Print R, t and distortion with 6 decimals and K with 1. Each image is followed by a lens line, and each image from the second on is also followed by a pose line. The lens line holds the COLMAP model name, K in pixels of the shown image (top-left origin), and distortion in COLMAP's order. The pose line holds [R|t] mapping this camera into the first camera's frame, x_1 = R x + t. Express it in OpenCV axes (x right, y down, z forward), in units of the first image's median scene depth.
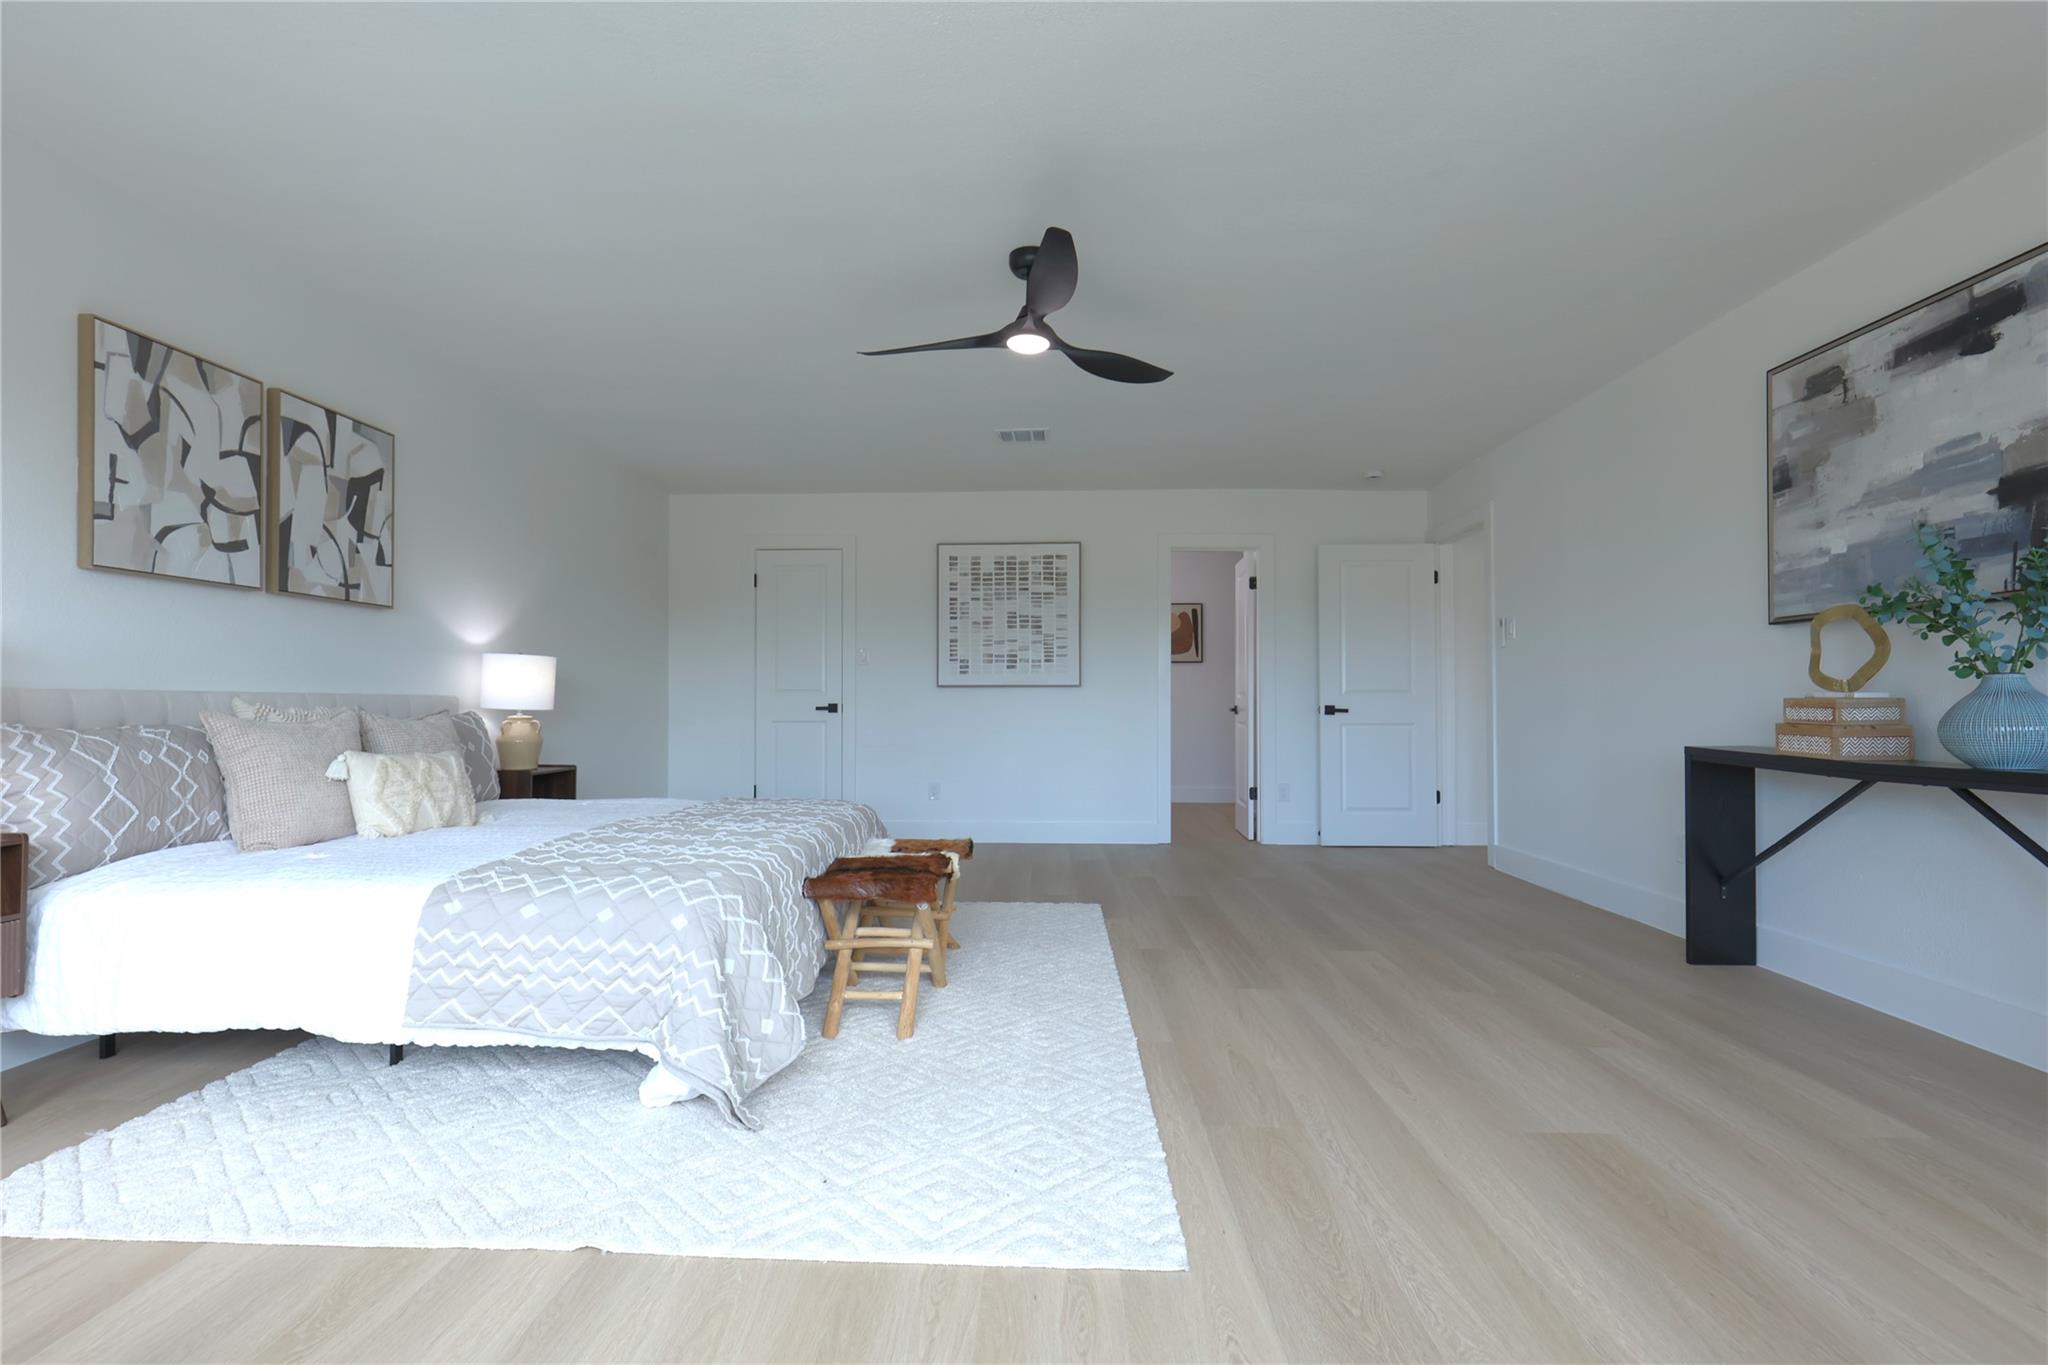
lens RADIAL K [[922.4, 0, 1015.2], [0, 922.4, 688.3], [0, 0, 1]] dist [0.000360, 0.000028]
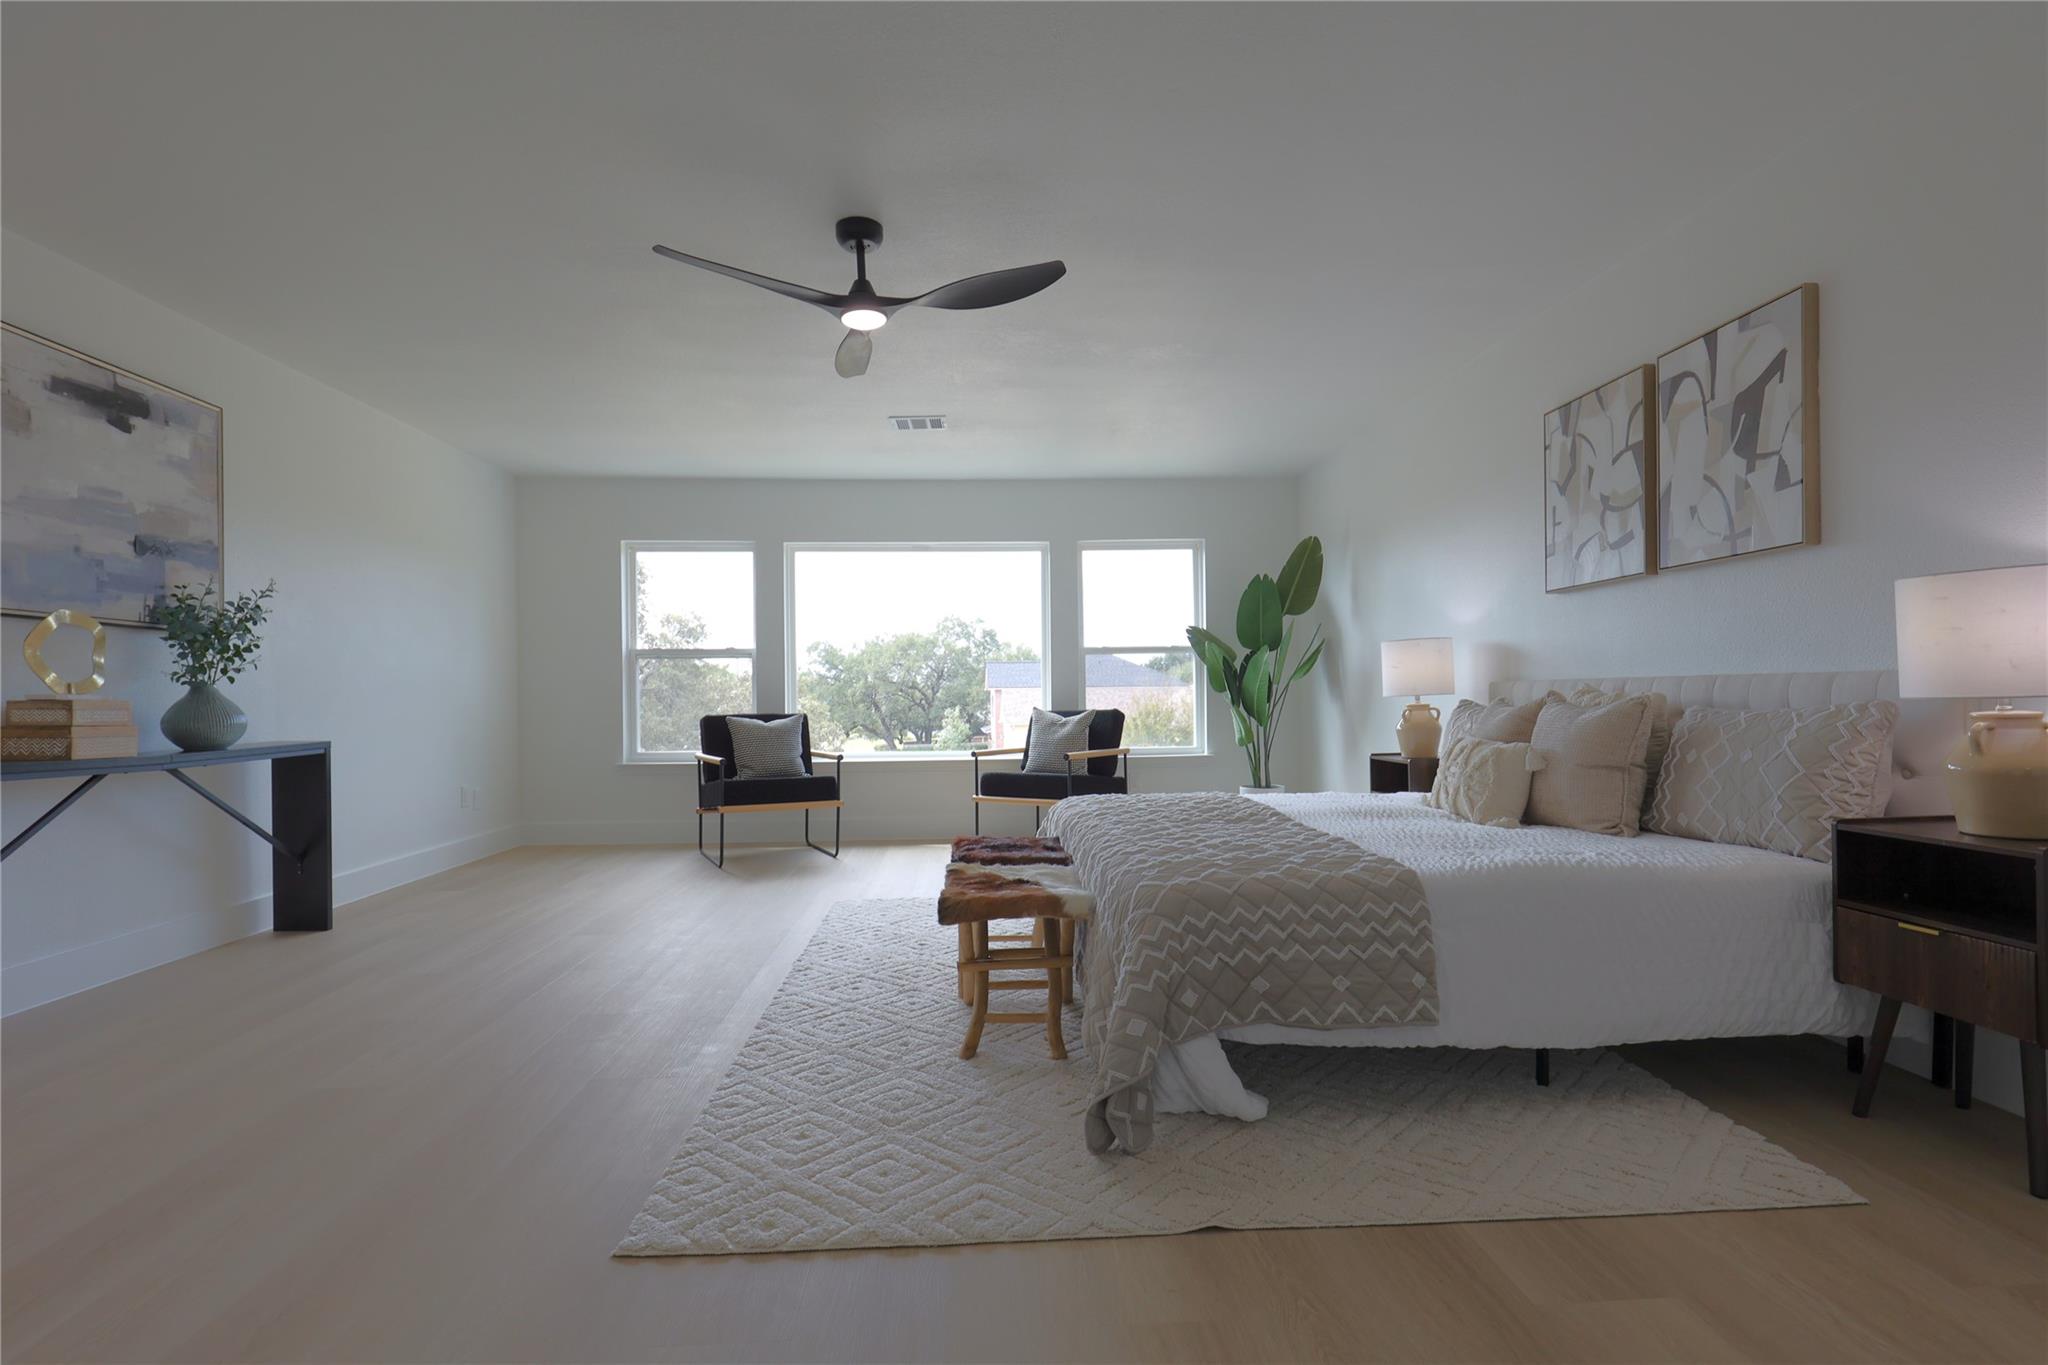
lens RADIAL K [[959.6, 0, 1016.2], [0, 959.6, 691.8], [0, 0, 1]] dist [0.002732, 0.000162]
pose [[-0.995305, 0.010135, -0.096257, -0.041690], [0.012460, 0.999644, -0.023584, 0.034128], [0.095983, -0.024673, -0.995077, 1.868653]]
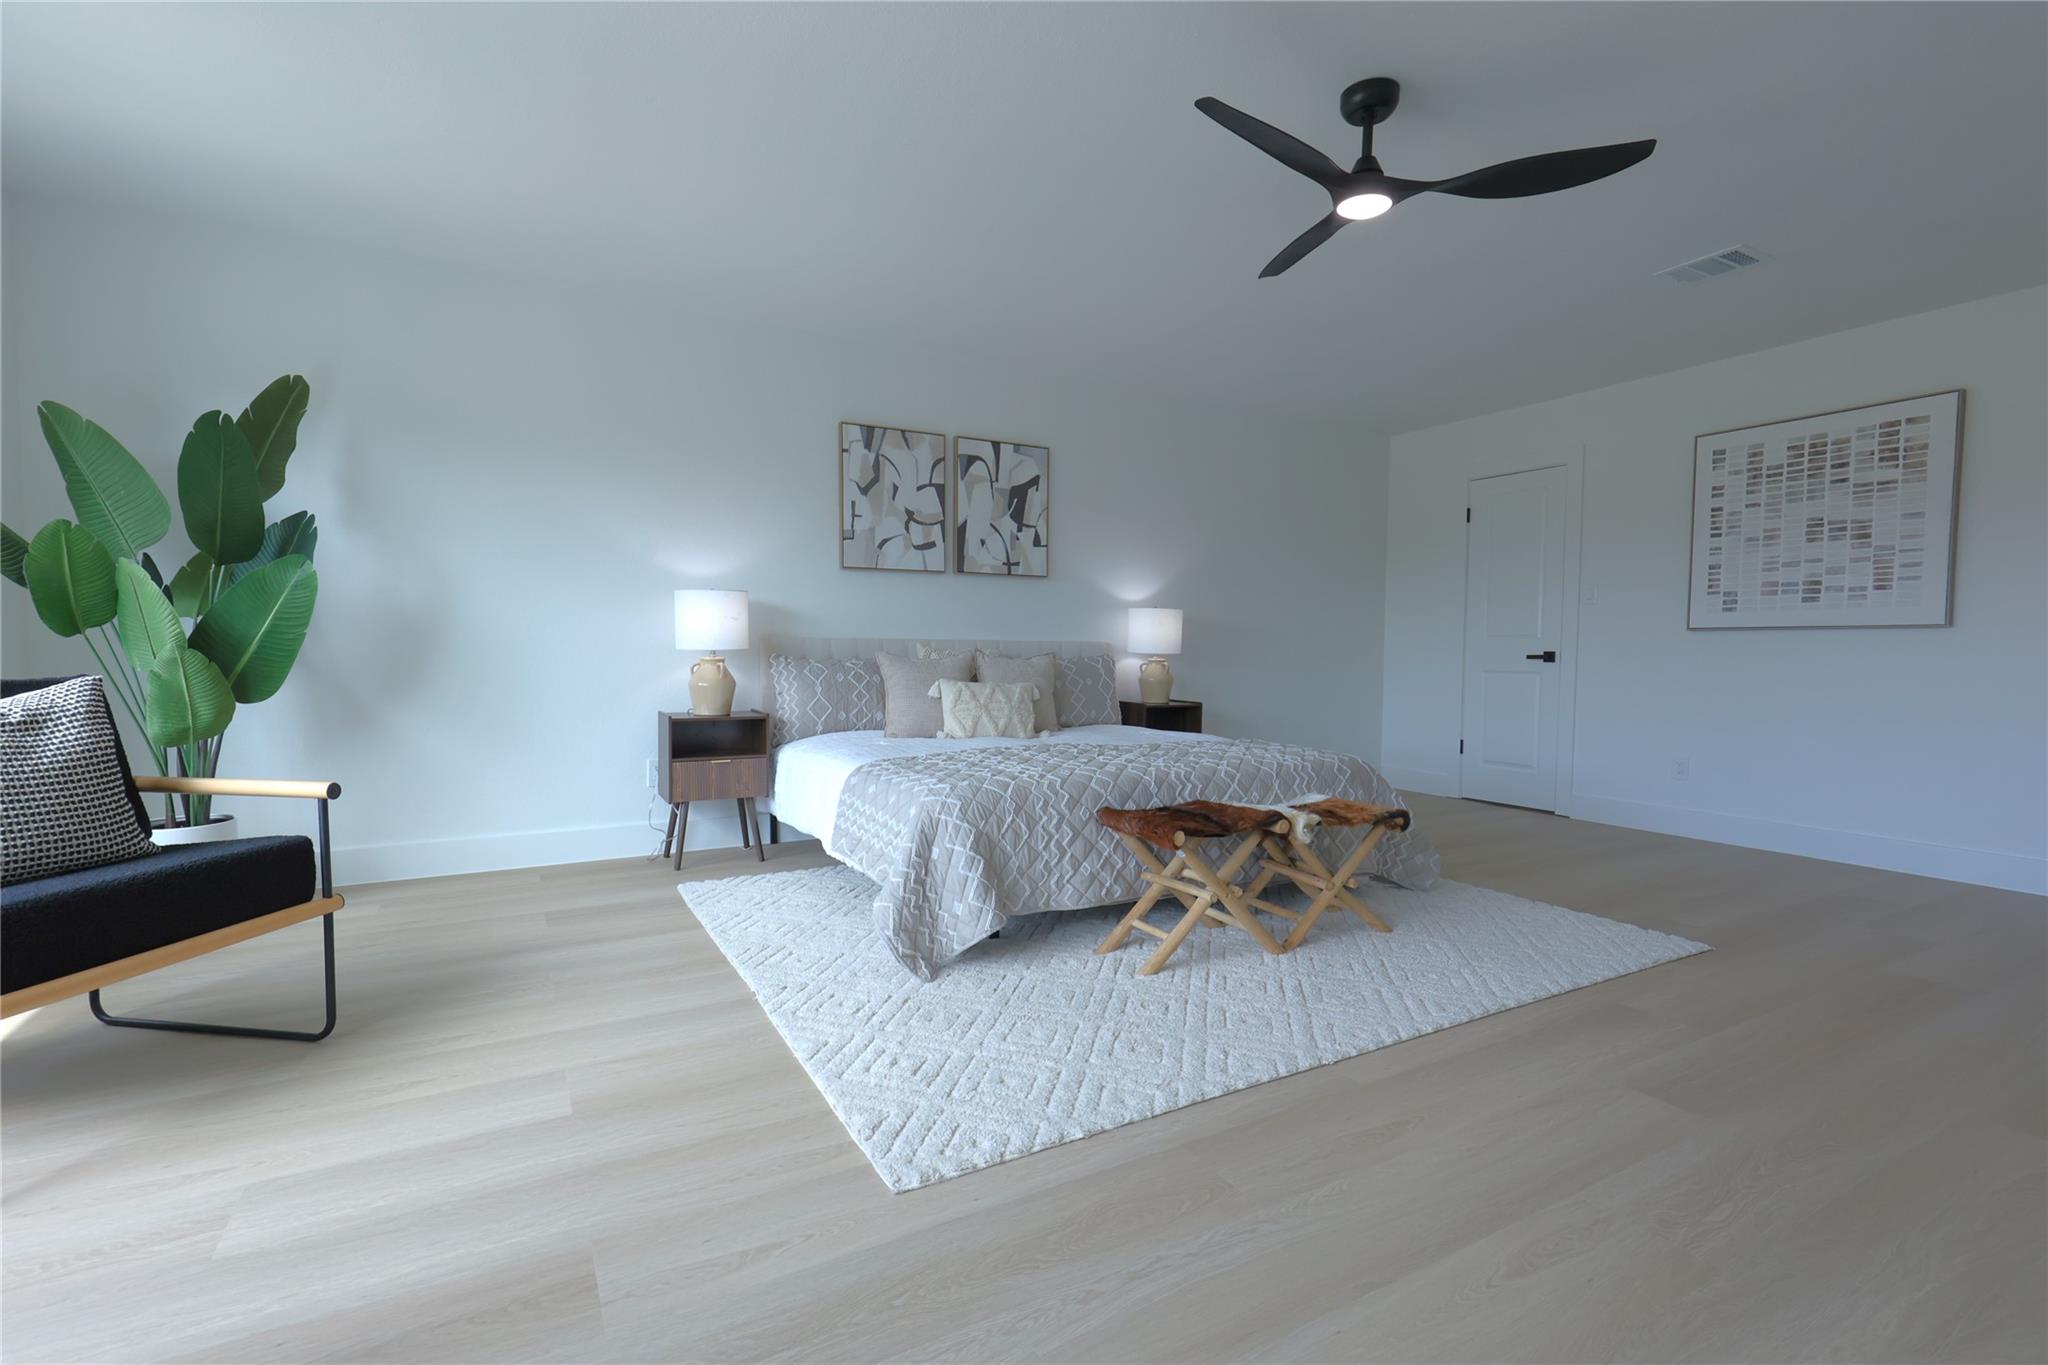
lens RADIAL K [[922.4, 0, 1018.2], [0, 922.4, 689.9], [0, 0, 1]] dist [0.000360, 0.000028]
pose [[0.524777, 0.042319, -0.850187, 0.528345], [0.006612, 0.998531, 0.053784, 0.005822], [0.851214, -0.033846, 0.523726, 0.282119]]
